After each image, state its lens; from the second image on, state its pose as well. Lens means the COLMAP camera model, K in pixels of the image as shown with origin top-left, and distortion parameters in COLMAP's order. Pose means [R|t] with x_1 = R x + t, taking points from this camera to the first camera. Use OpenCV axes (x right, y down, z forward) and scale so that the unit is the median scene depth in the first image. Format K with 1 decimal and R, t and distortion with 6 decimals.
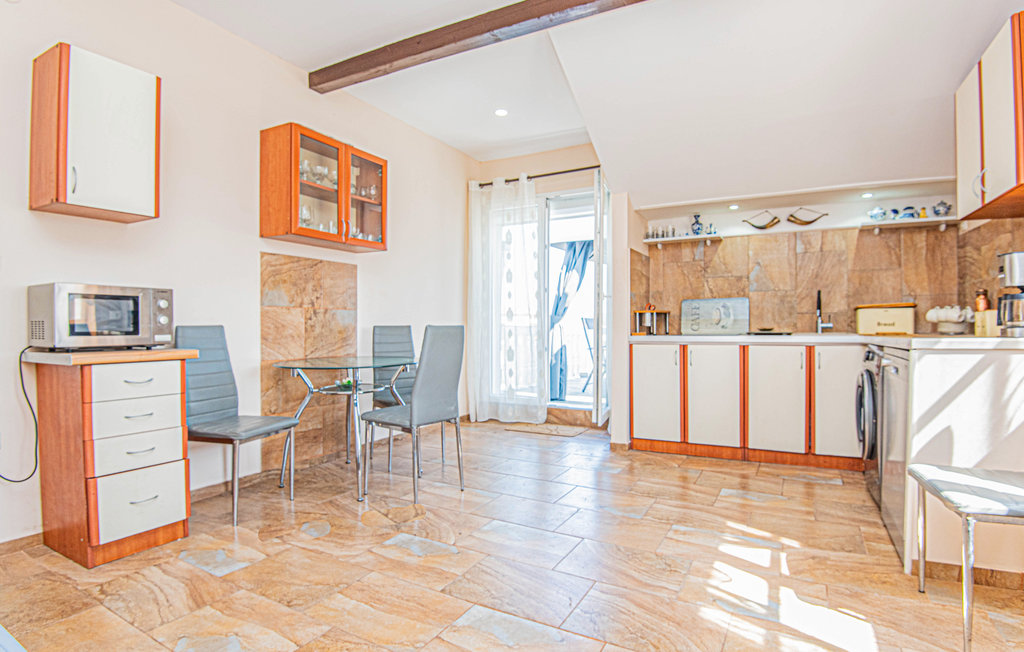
lens RADIAL K [[528.8, 0, 512.0], [0, 528.8, 326.0], [0, 0, 1]] dist [-0.001499, -0.028680]
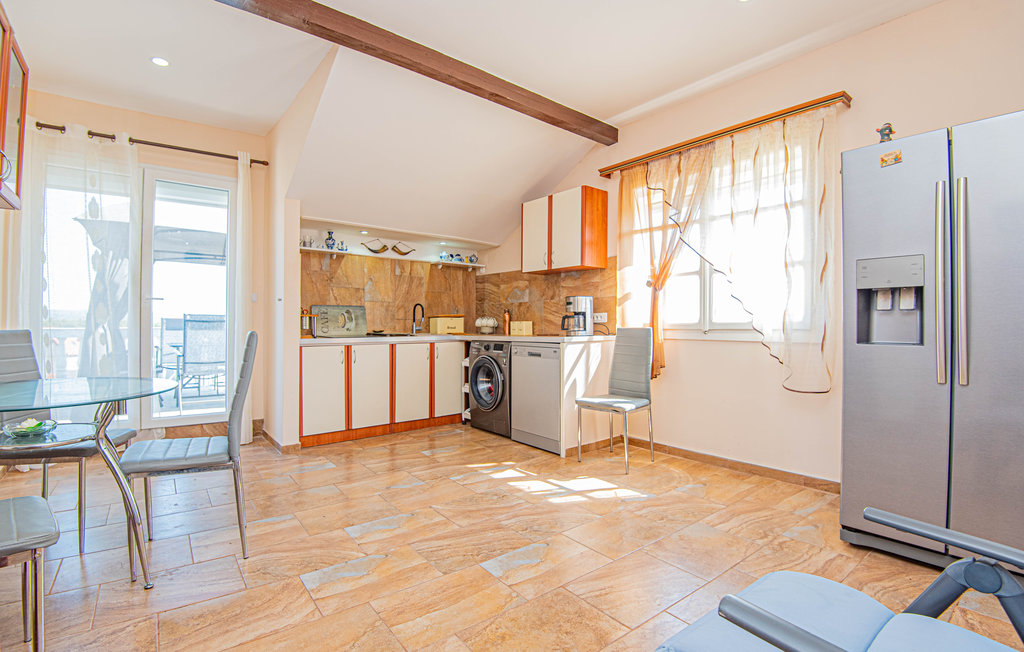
lens RADIAL K [[481.1, 0, 542.3], [0, 481.1, 323.4], [0, 0, 1]] dist [-0.002076, -0.026346]
pose [[0.348301, 0.006793, 0.937358, -0.521847], [-0.003233, 0.999977, -0.006045, -0.008116], [-0.937377, -0.000925, 0.348315, 0.238949]]
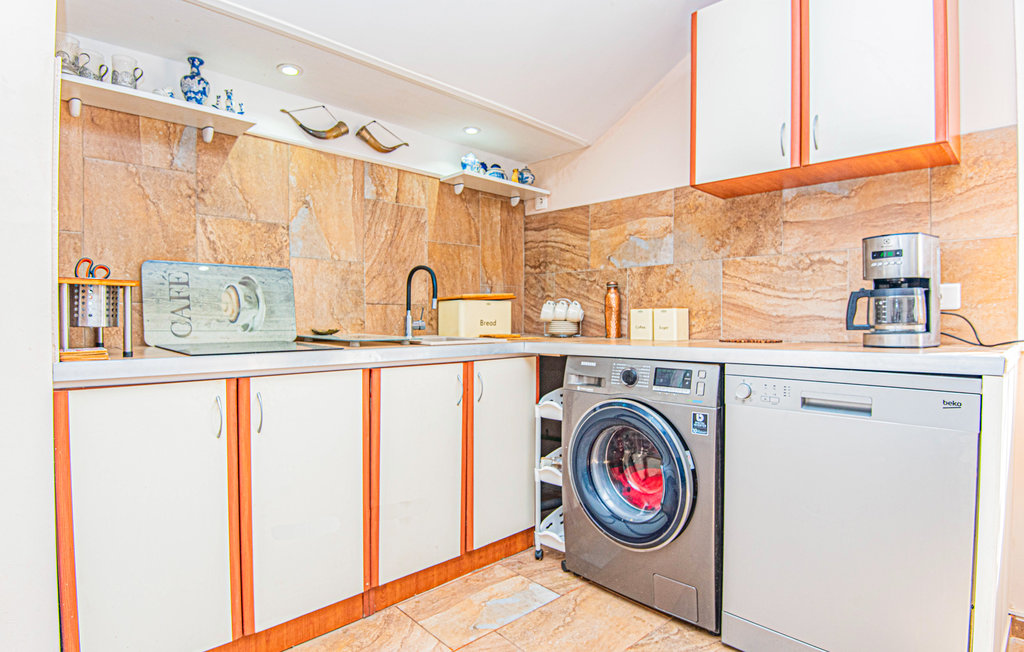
lens RADIAL K [[559.7, 0, 525.0], [0, 559.7, 325.9], [0, 0, 1]] dist [0.002304, -0.025088]
pose [[0.306778, -0.005171, 0.951767, 0.015821], [-0.004481, 0.999966, 0.006877, -0.004833], [-0.951771, -0.006375, 0.306744, 0.702077]]
